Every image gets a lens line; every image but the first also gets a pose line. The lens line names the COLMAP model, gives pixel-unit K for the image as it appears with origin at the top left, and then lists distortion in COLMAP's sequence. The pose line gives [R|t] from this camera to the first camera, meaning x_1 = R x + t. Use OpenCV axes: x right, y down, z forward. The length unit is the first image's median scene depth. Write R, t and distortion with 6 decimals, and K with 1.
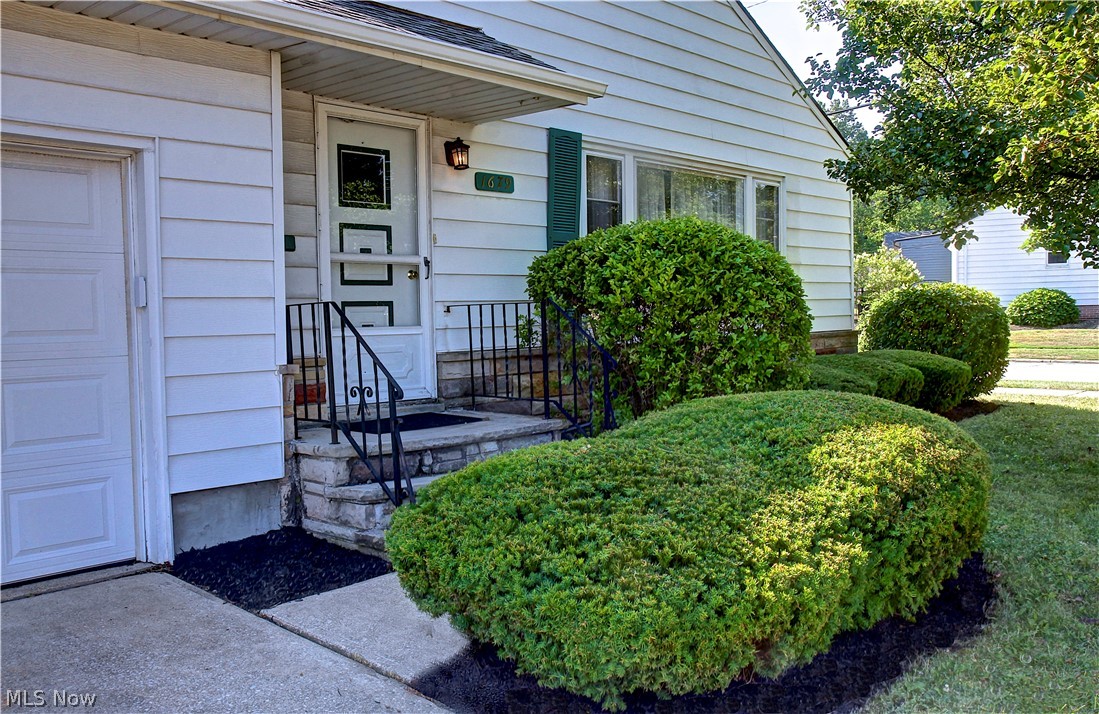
lens RADIAL K [[989.1, 0, 551.7], [0, 989.1, 358.5], [0, 0, 1]] dist [-0.033624, -0.002398]
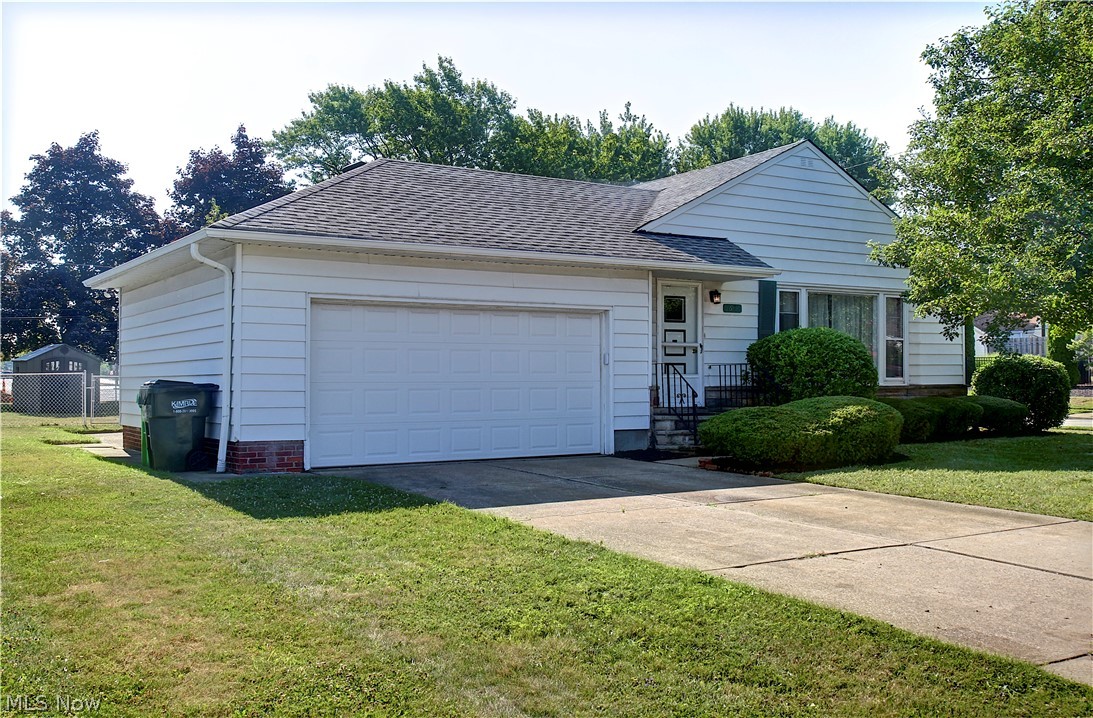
lens RADIAL K [[1050.1, 0, 546.0], [0, 1050.1, 362.9], [0, 0, 1]] dist [-0.012713, 0.000000]
pose [[0.971747, 0.009957, -0.235813, 0.095093], [-0.024148, 0.998061, -0.057370, 0.087165], [0.234785, 0.061443, 0.970103, -1.410160]]
